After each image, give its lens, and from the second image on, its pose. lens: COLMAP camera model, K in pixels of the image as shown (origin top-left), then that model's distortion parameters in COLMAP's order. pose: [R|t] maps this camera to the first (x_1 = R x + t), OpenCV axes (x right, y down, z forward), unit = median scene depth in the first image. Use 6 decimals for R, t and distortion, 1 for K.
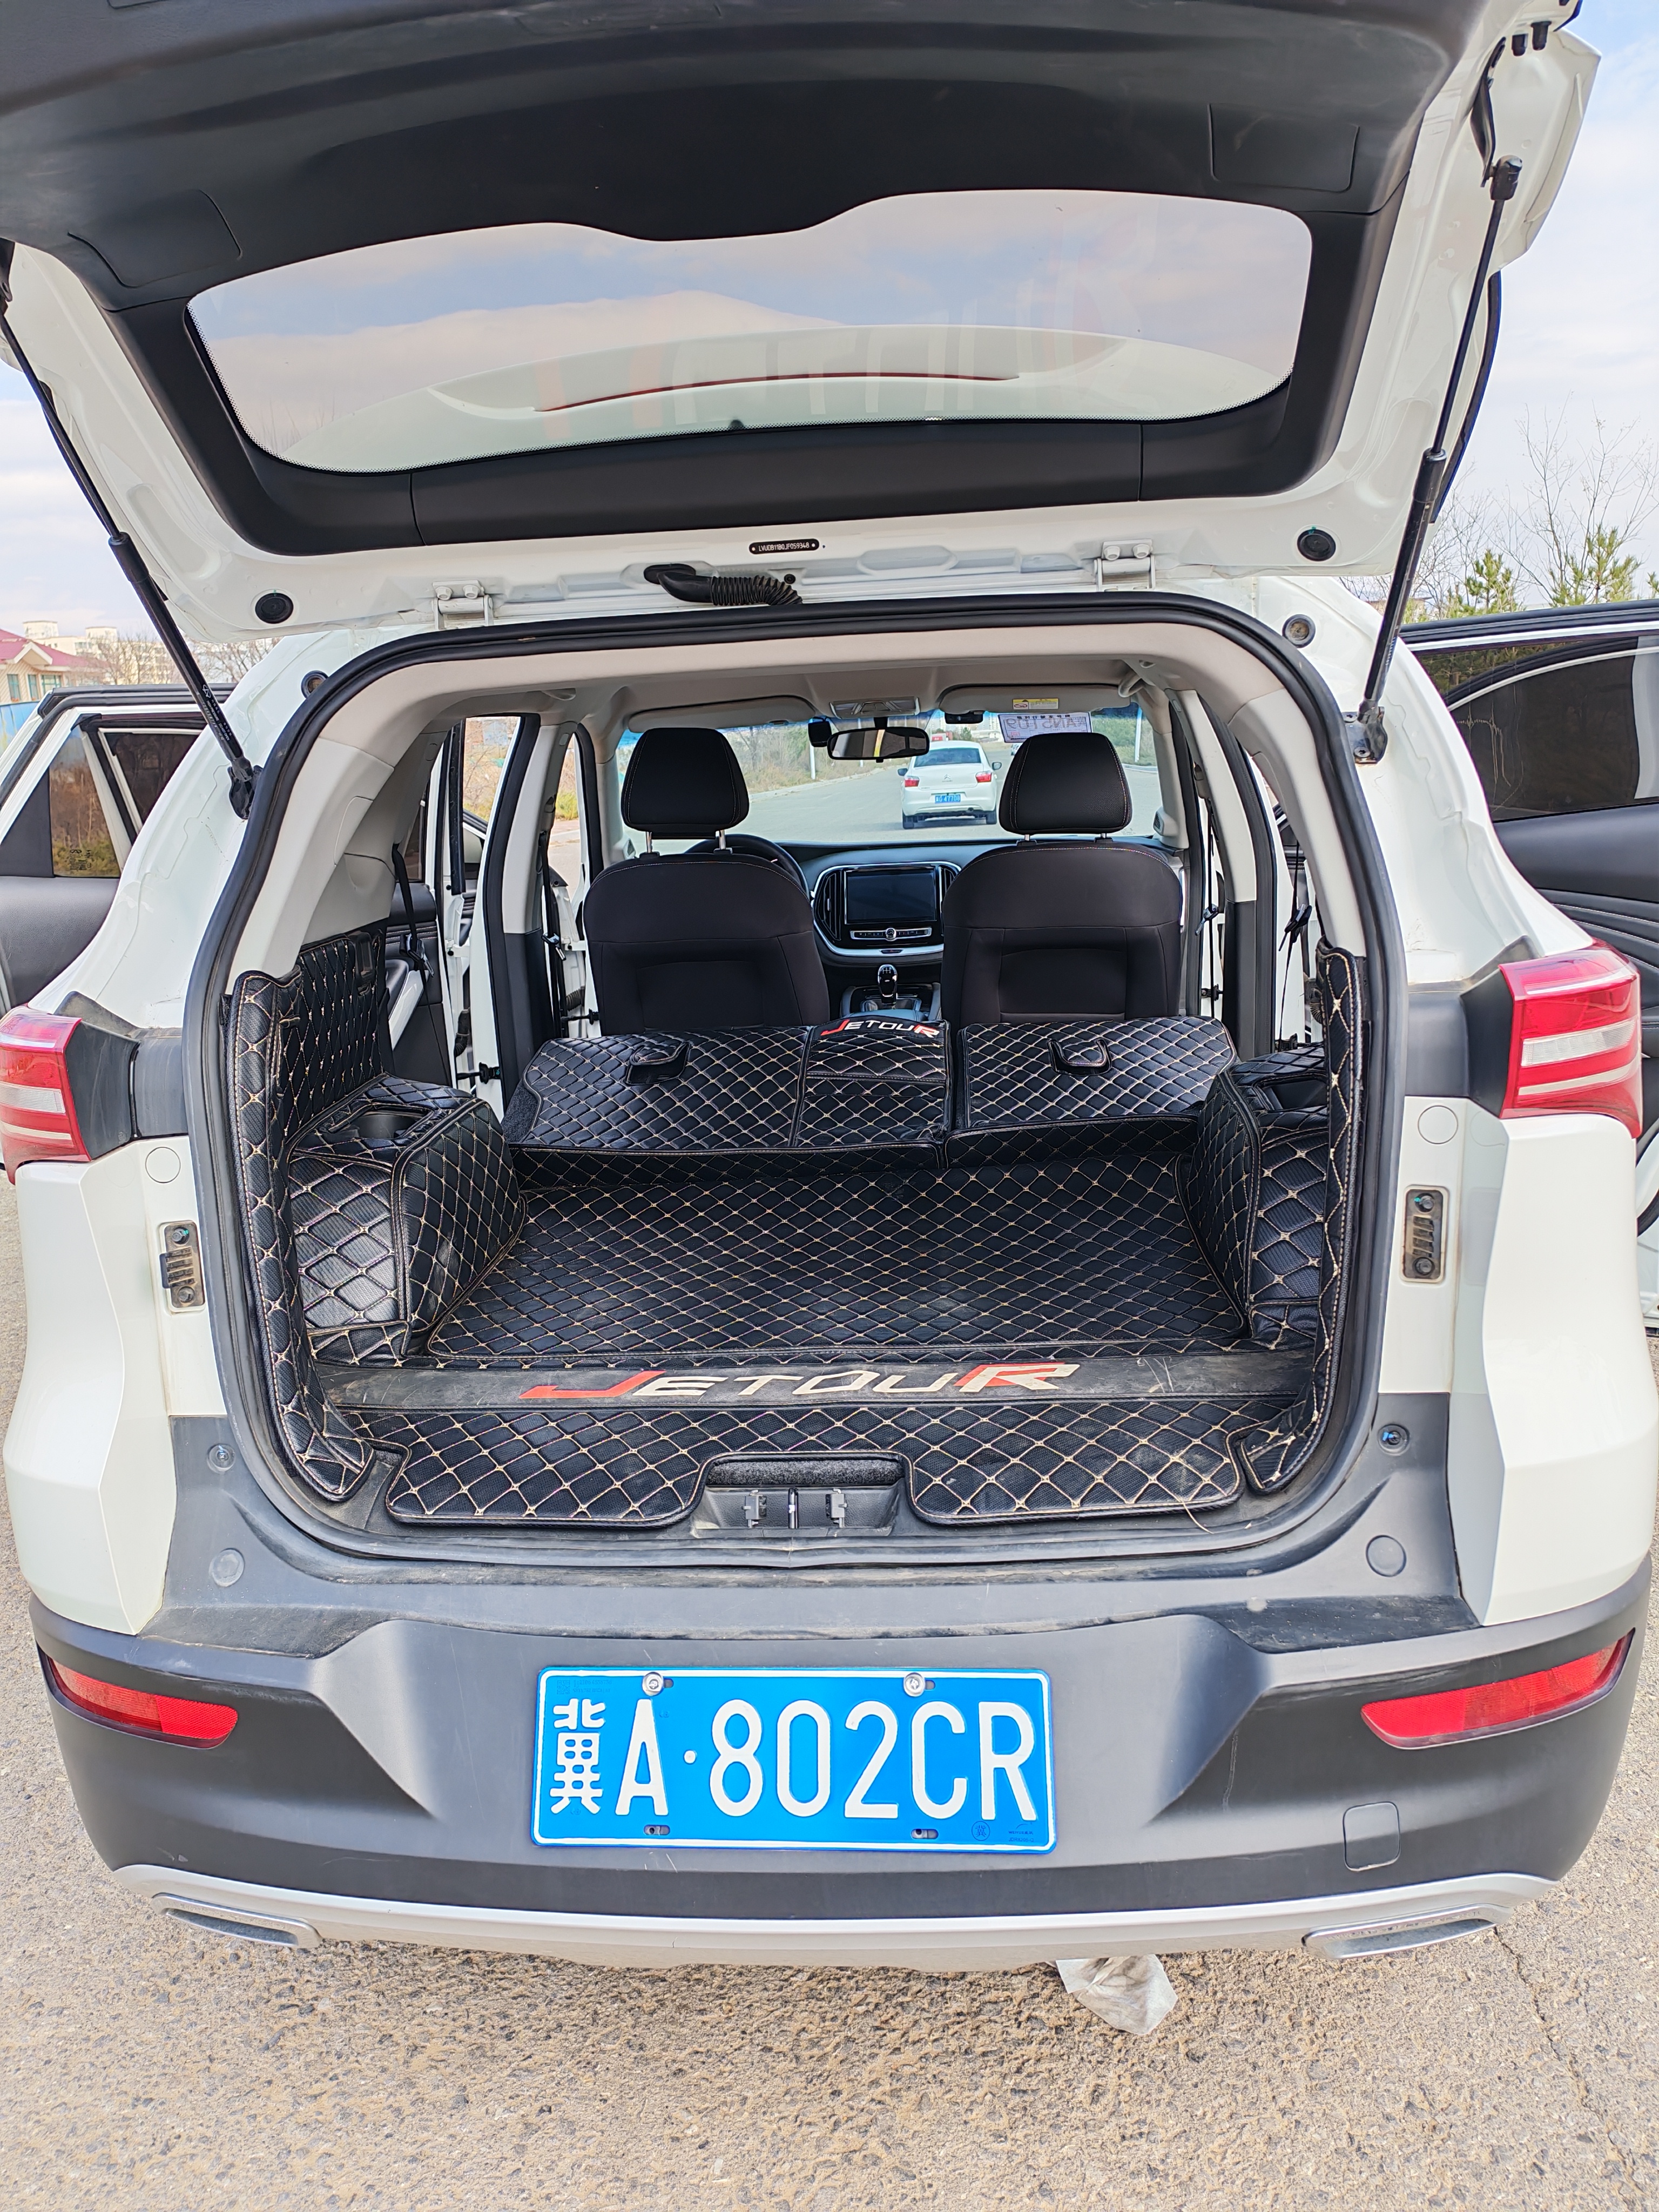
lens RADIAL K [[1767.4, 0, 831.3], [0, 1767.4, 1076.3], [0, 0, 1]] dist [0.088030, -0.102123]
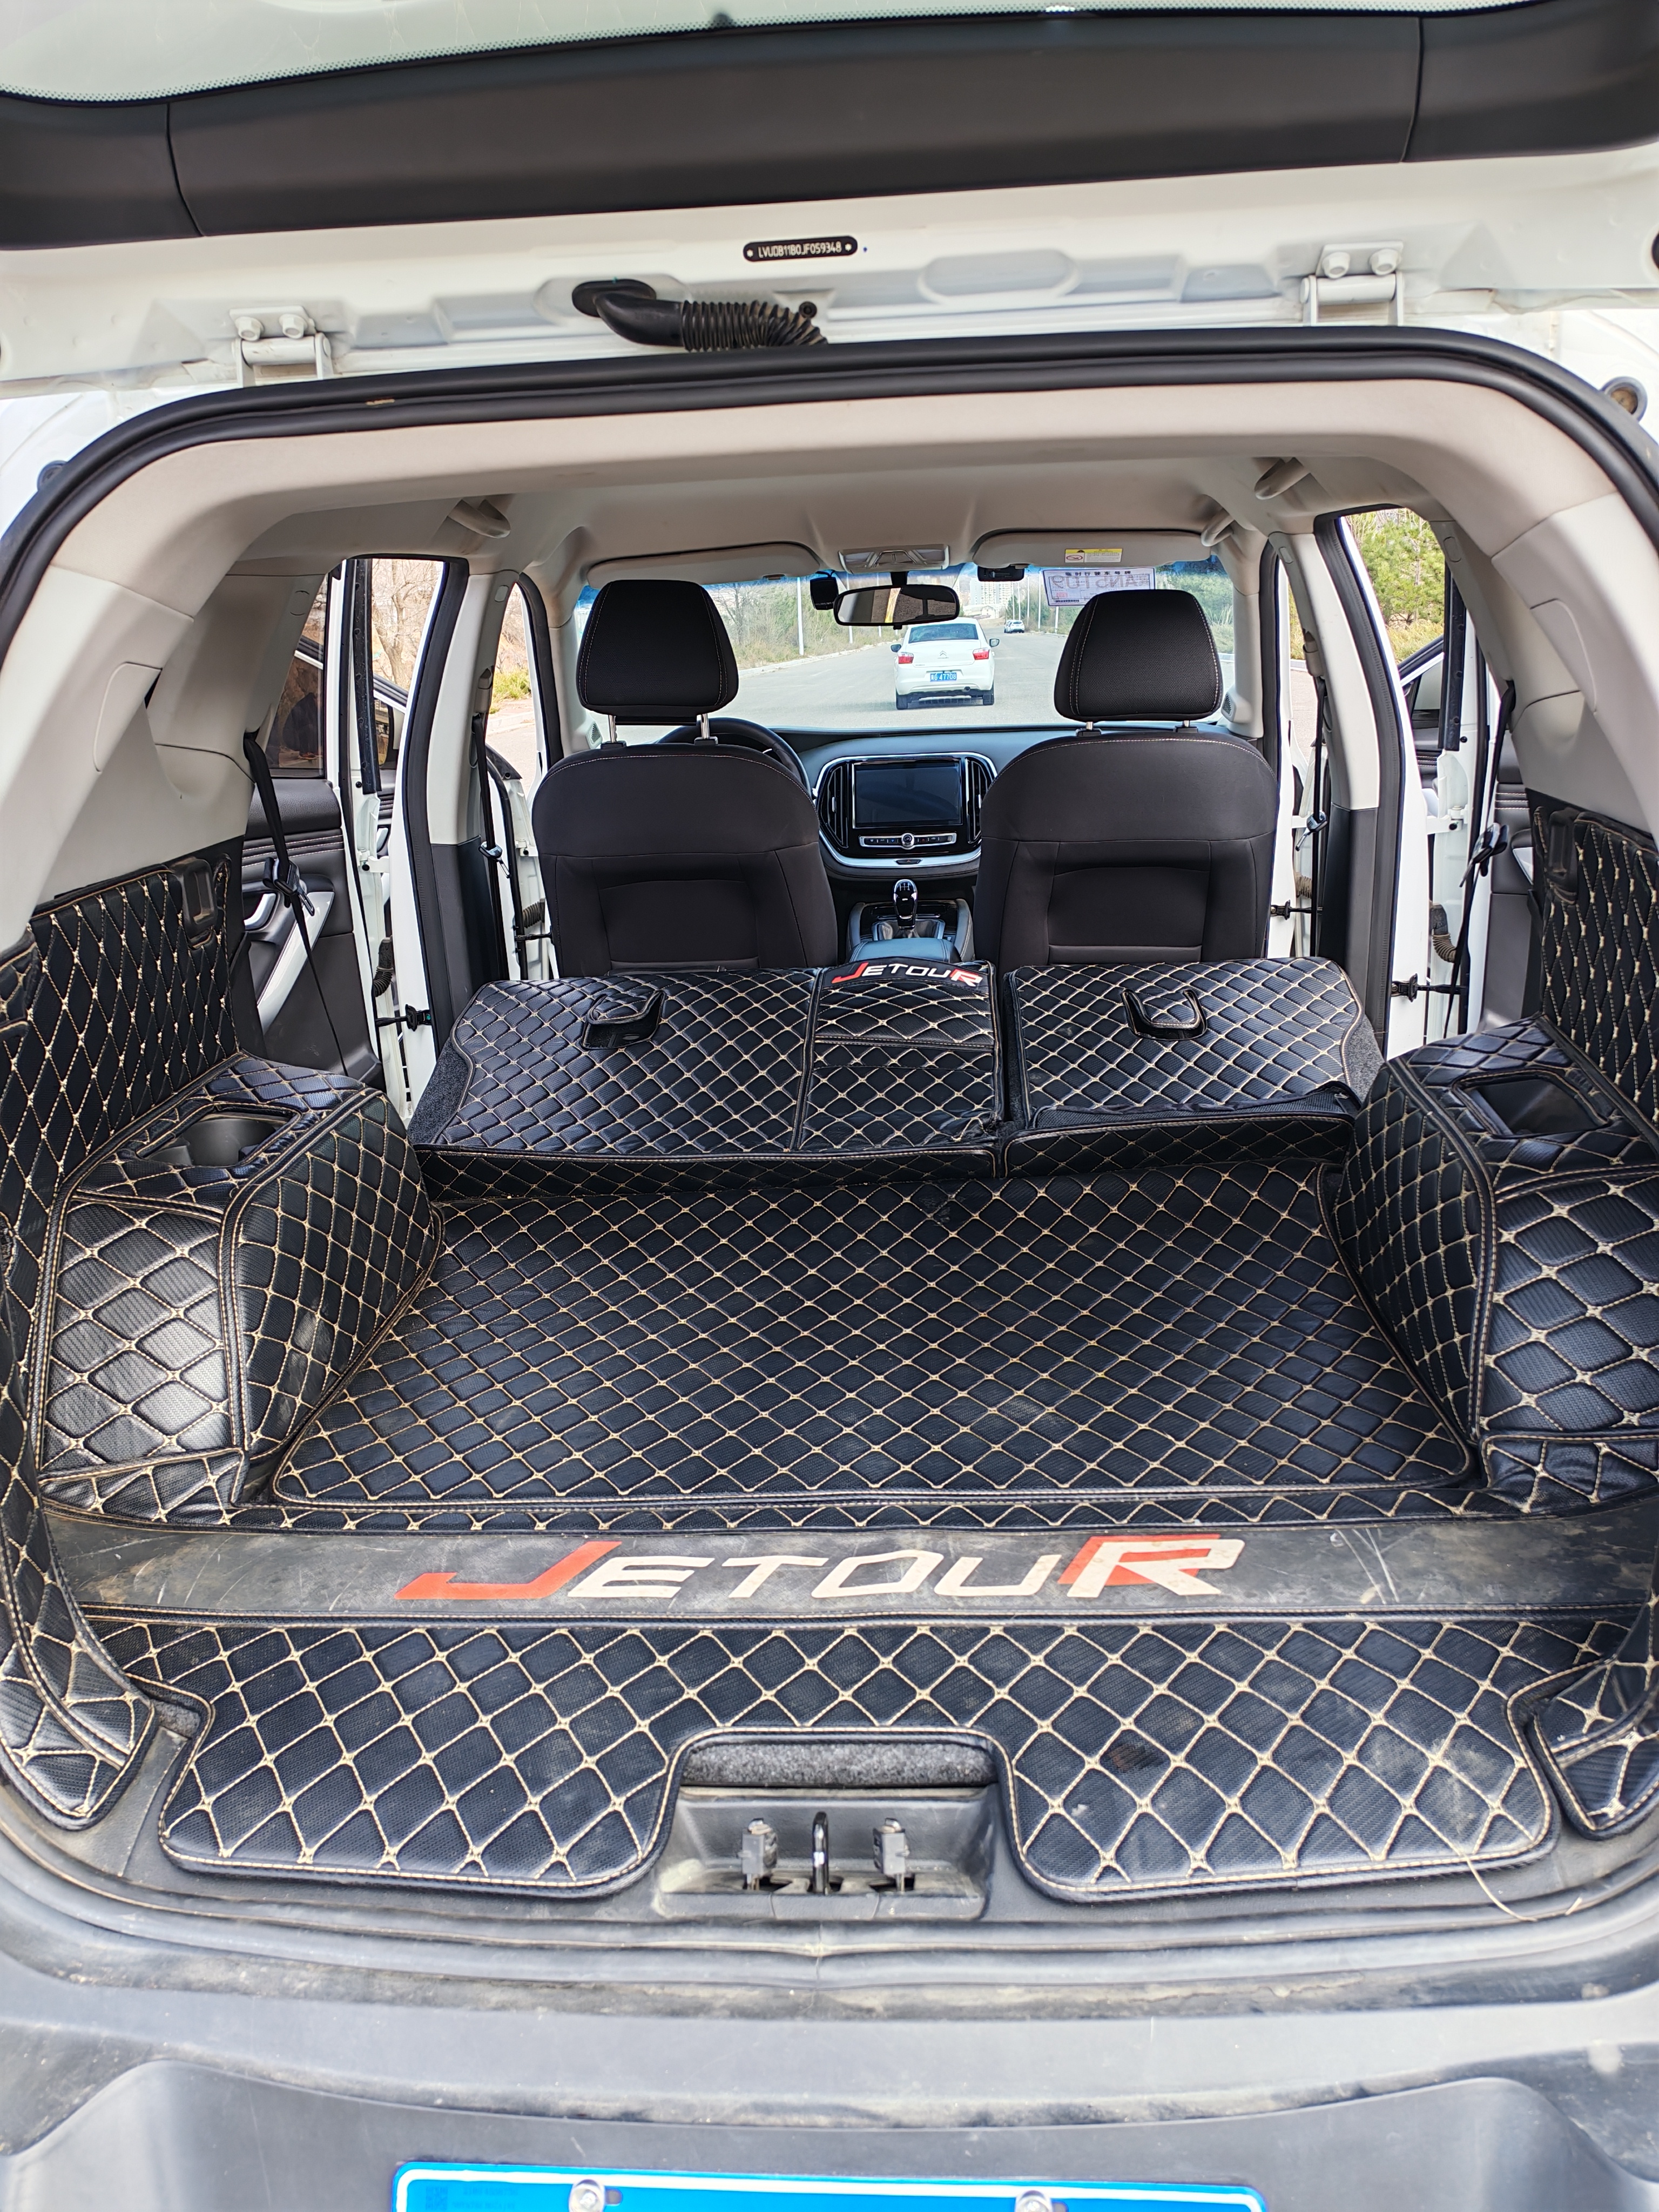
lens RADIAL K [[1745.8, 0, 852.0], [0, 1745.8, 1120.3], [0, 0, 1]] dist [0.111810, -0.190517]
pose [[0.999804, 0.001618, 0.019743, -0.020270], [-0.003426, 0.995766, 0.091863, -0.055809], [-0.019511, -0.091913, 0.995576, 0.366701]]
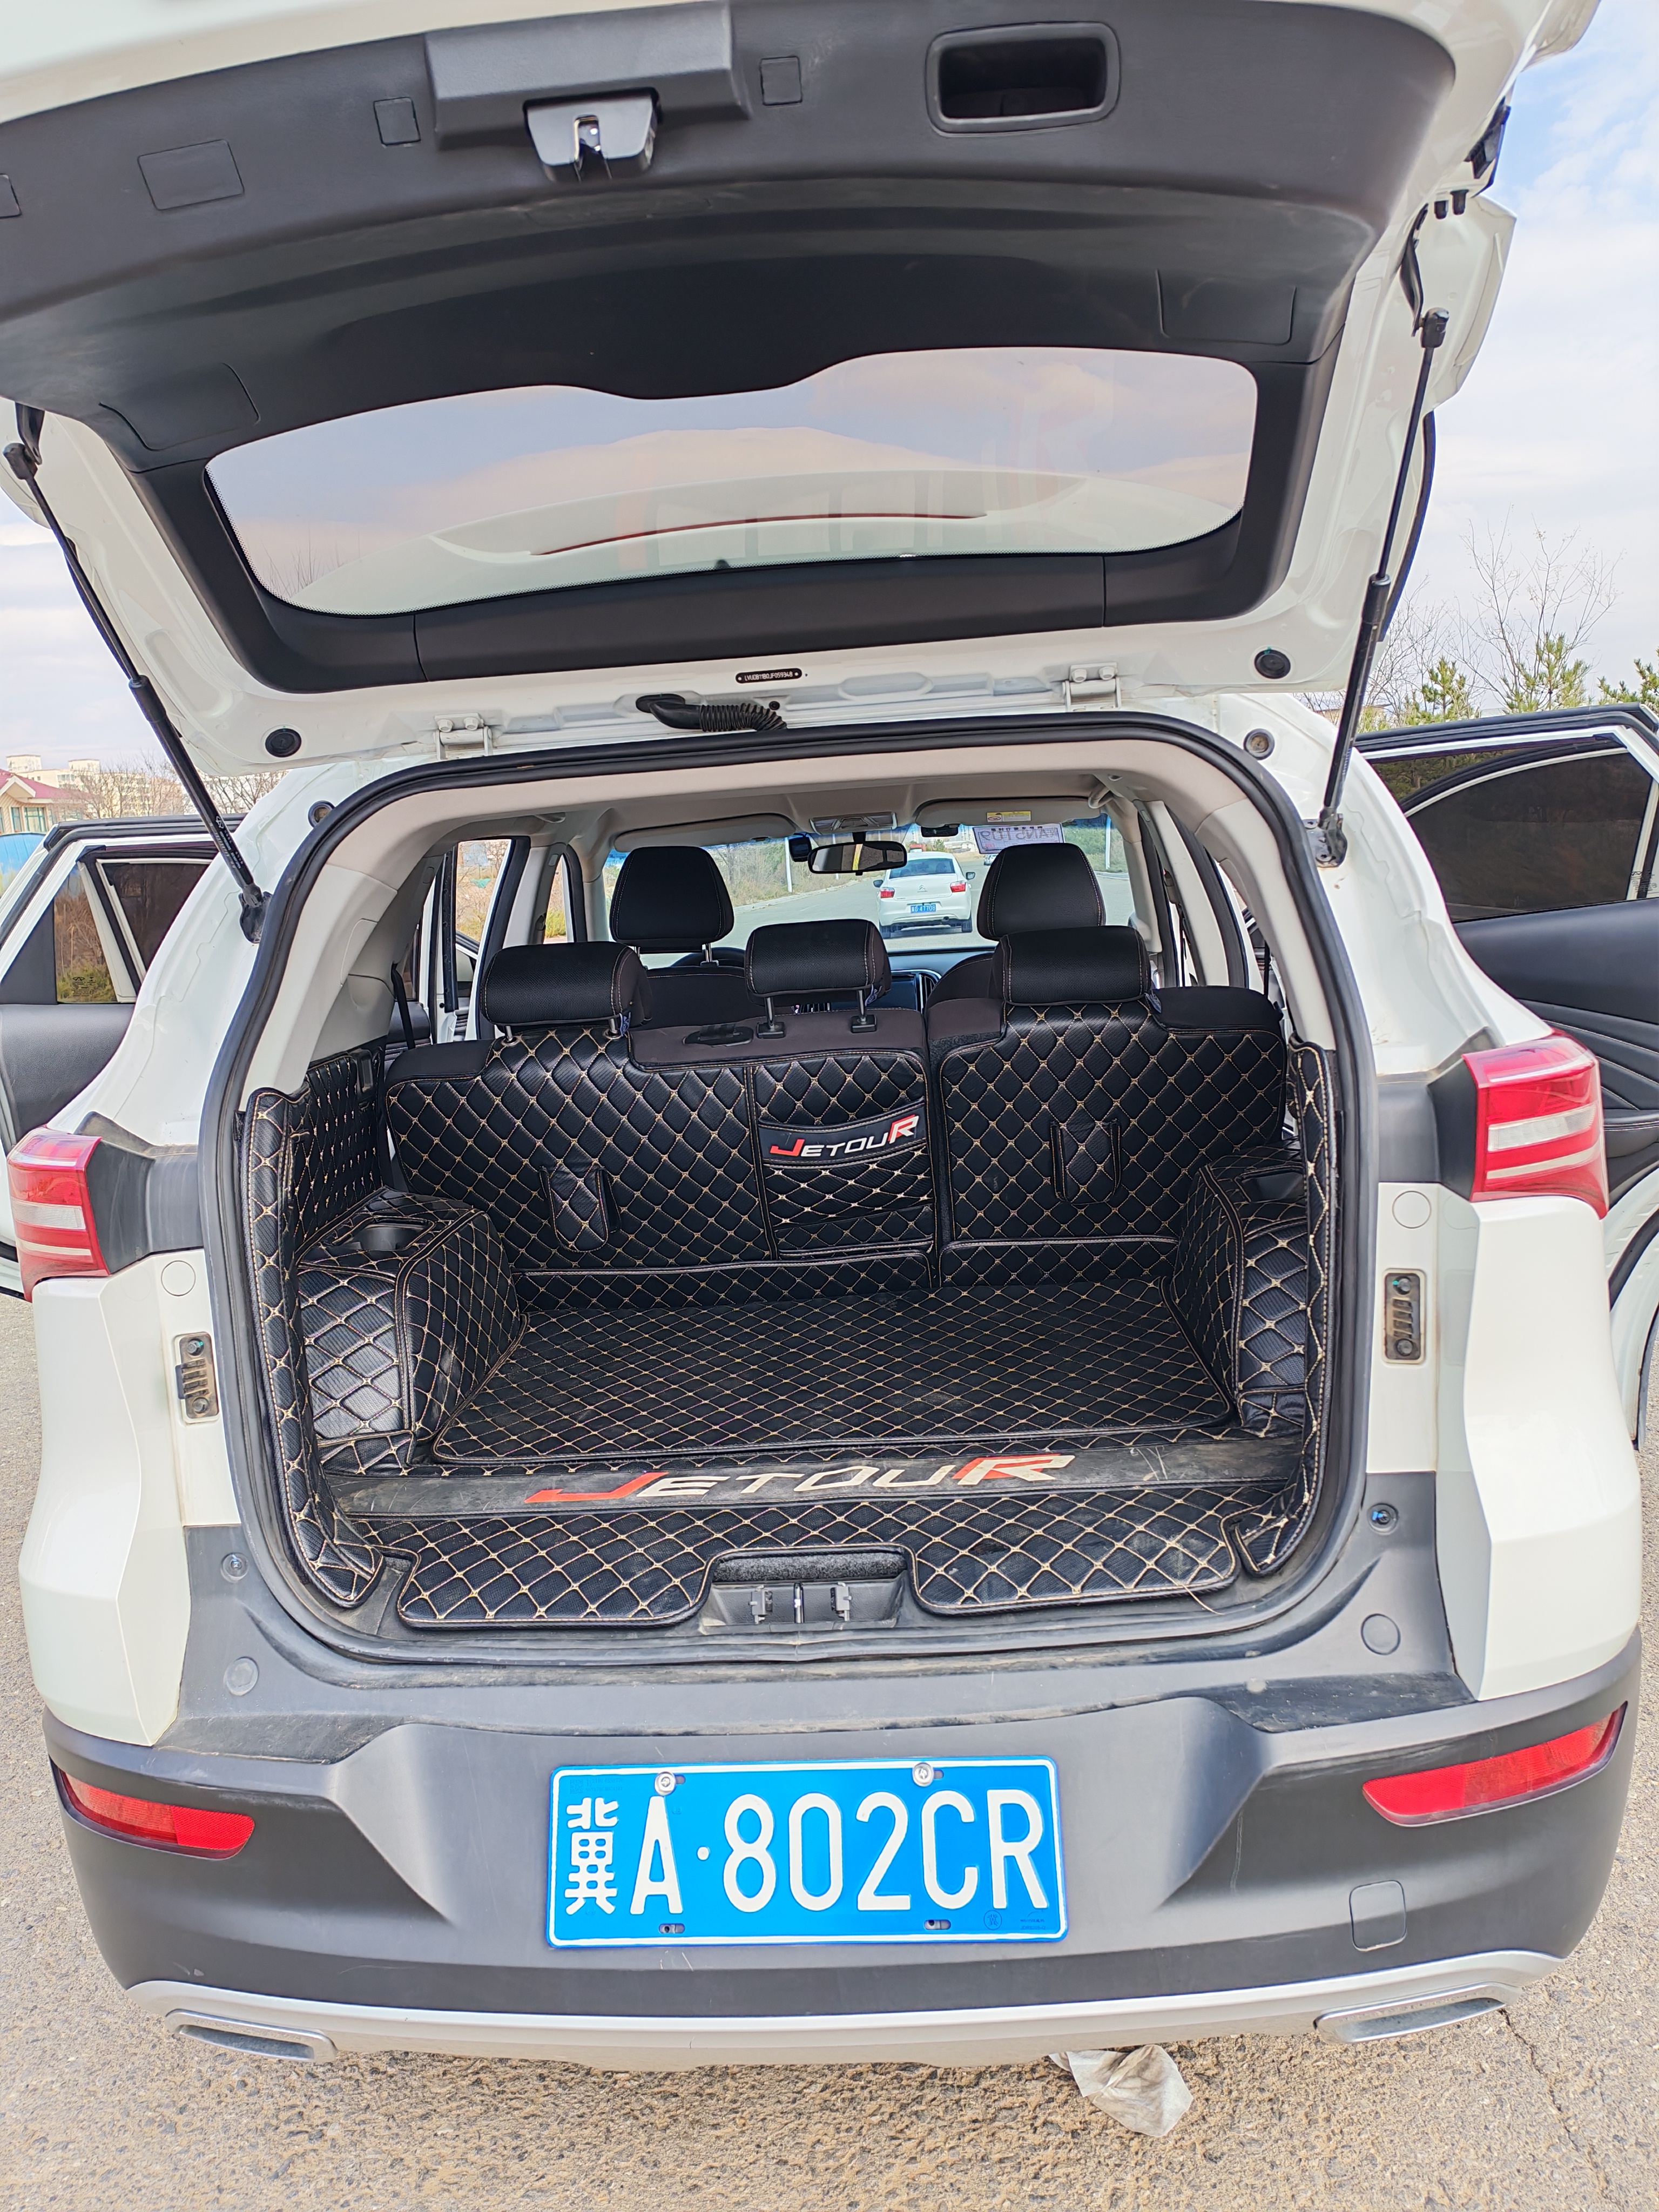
lens RADIAL K [[1764.7, 0, 824.9], [0, 1764.7, 1068.0], [0, 0, 1]] dist [0.082051, -0.083461]
pose [[0.999723, -0.022154, 0.007946, -0.006791], [0.022637, 0.997494, -0.067038, 0.005576], [-0.006441, 0.067199, 0.997719, -0.031806]]
